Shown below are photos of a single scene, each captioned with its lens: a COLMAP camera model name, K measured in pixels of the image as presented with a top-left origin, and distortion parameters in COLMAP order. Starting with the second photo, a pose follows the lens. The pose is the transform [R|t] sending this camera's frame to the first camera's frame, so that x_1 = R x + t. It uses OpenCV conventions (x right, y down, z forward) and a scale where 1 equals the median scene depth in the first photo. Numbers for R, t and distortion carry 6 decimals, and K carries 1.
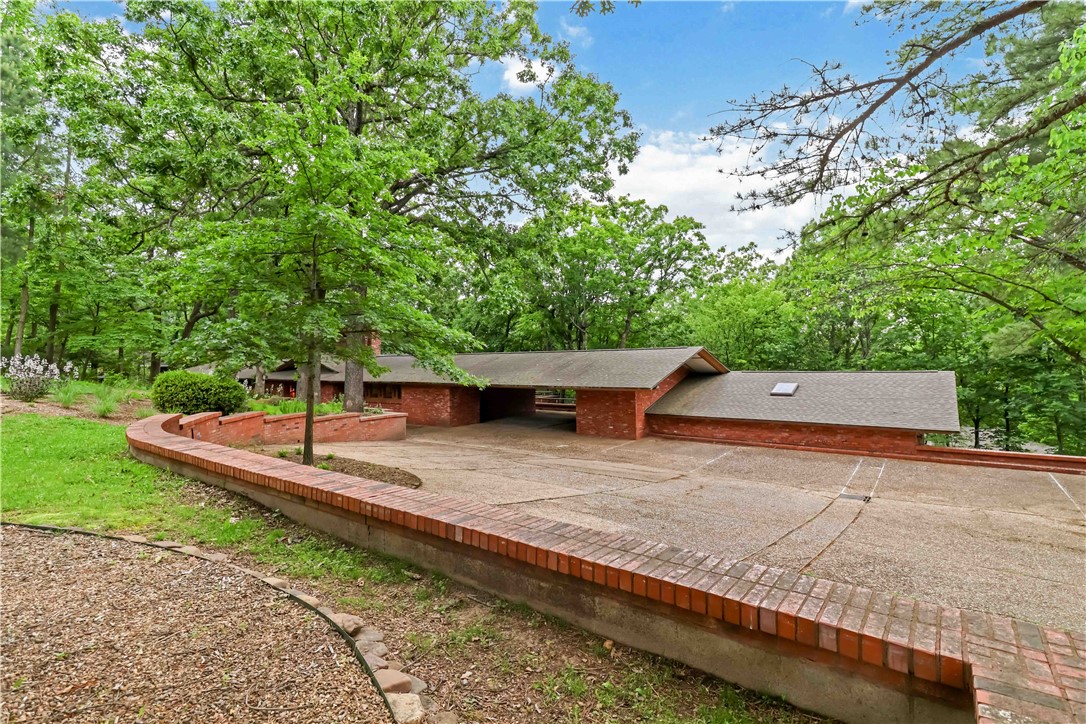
lens RADIAL K [[504.5, 0, 543.0], [0, 504.5, 362.0], [0, 0, 1]] dist [-0.000955, -0.000791]
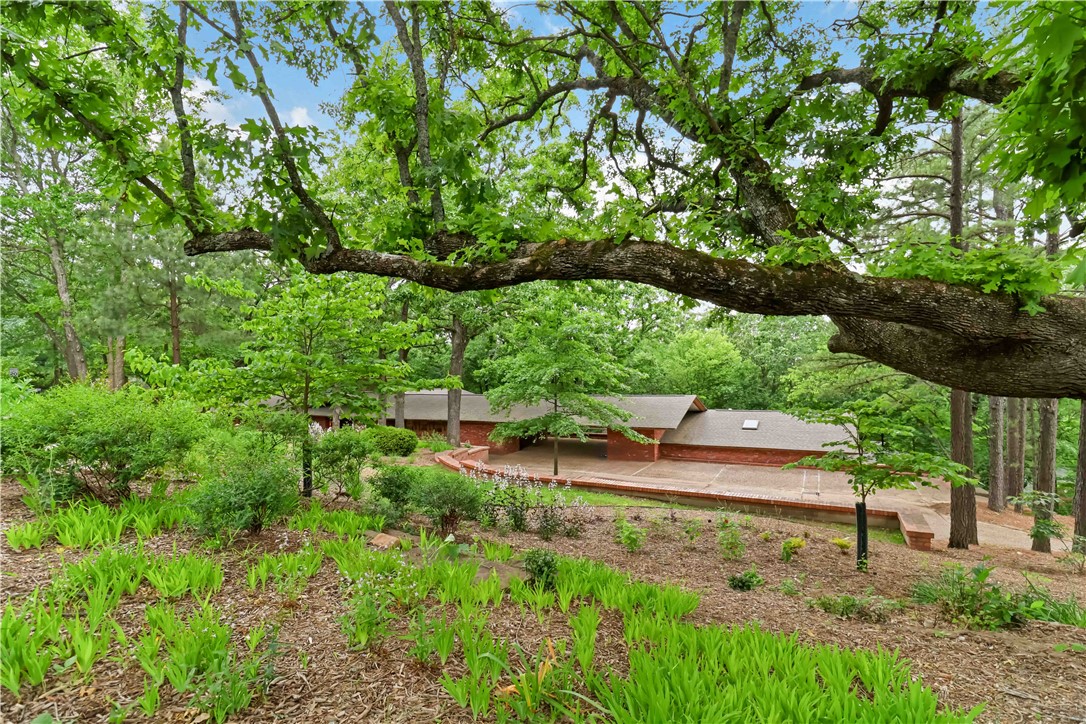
lens RADIAL K [[504.5, 0, 543.0], [0, 504.5, 362.0], [0, 0, 1]] dist [-0.000955, -0.000791]
pose [[0.987728, 0.001830, 0.156171, -0.345092], [0.002226, 0.999665, -0.025790, -0.090204], [-0.156165, 0.025822, 0.987393, -0.362862]]
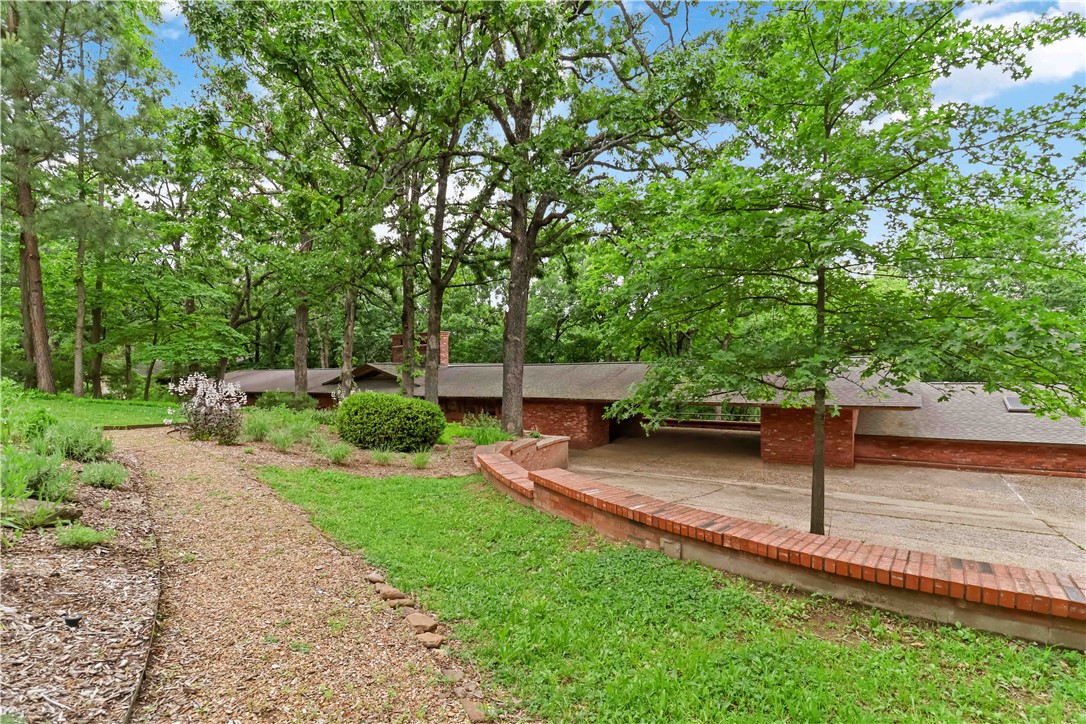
lens RADIAL K [[513.3, 0, 547.1], [0, 513.3, 388.4], [0, 0, 1]] dist [0.001367, 0.000161]
pose [[0.998630, -0.007800, 0.051742, -0.355862], [0.005770, 0.999212, 0.039265, -0.011703], [-0.052007, -0.038913, 0.997888, 0.163580]]
